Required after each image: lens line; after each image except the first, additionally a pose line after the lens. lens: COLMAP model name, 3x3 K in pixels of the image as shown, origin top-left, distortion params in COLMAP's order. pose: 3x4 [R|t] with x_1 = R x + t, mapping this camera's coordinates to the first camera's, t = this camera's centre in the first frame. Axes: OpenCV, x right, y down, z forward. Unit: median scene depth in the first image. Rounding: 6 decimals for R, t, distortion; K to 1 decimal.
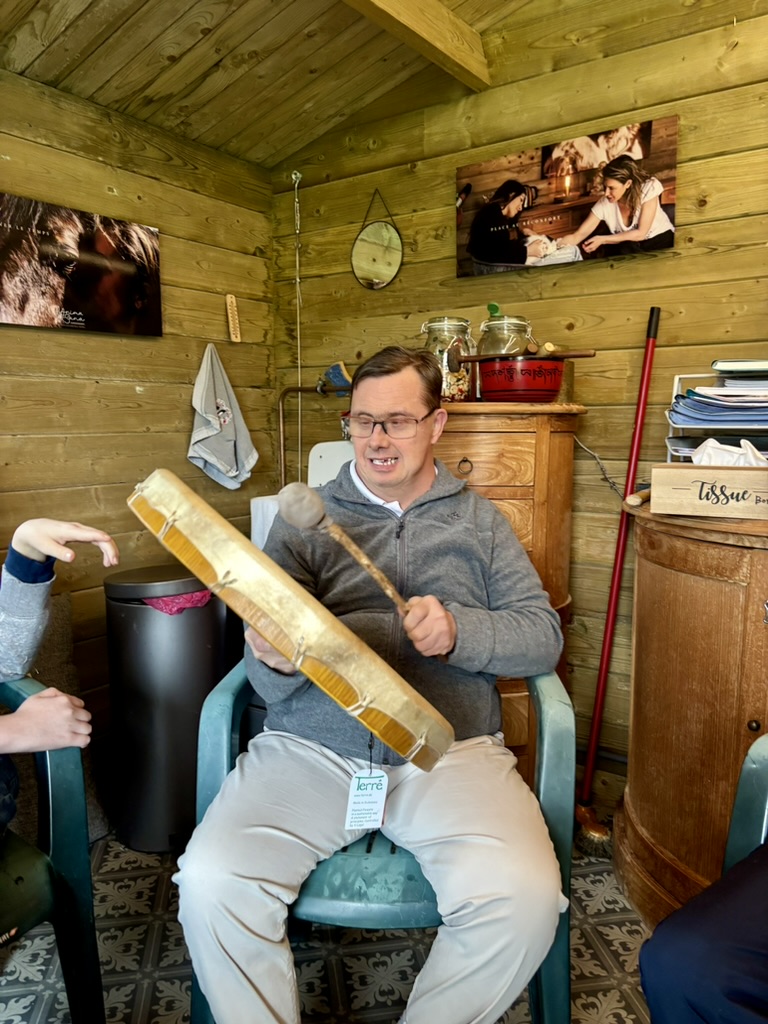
lens RADIAL K [[792.2, 0, 392.9], [0, 792.2, 521.3], [0, 0, 1]] dist [0.046650, -0.048925]
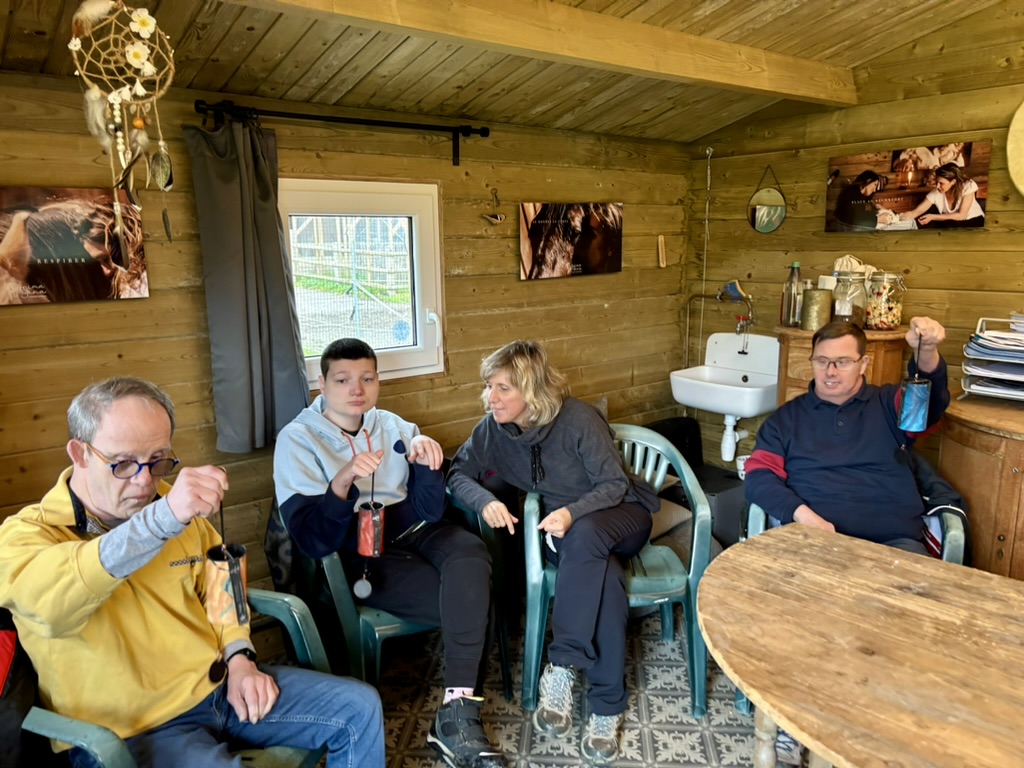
lens RADIAL K [[765.0, 0, 508.9], [0, 765.0, 398.2], [0, 0, 1]] dist [0.042557, -0.060222]
pose [[0.959781, 0.046717, -0.276836, -0.078901], [-0.024167, 0.996146, 0.084316, -0.114995], [0.279708, -0.074235, 0.957211, -0.596845]]
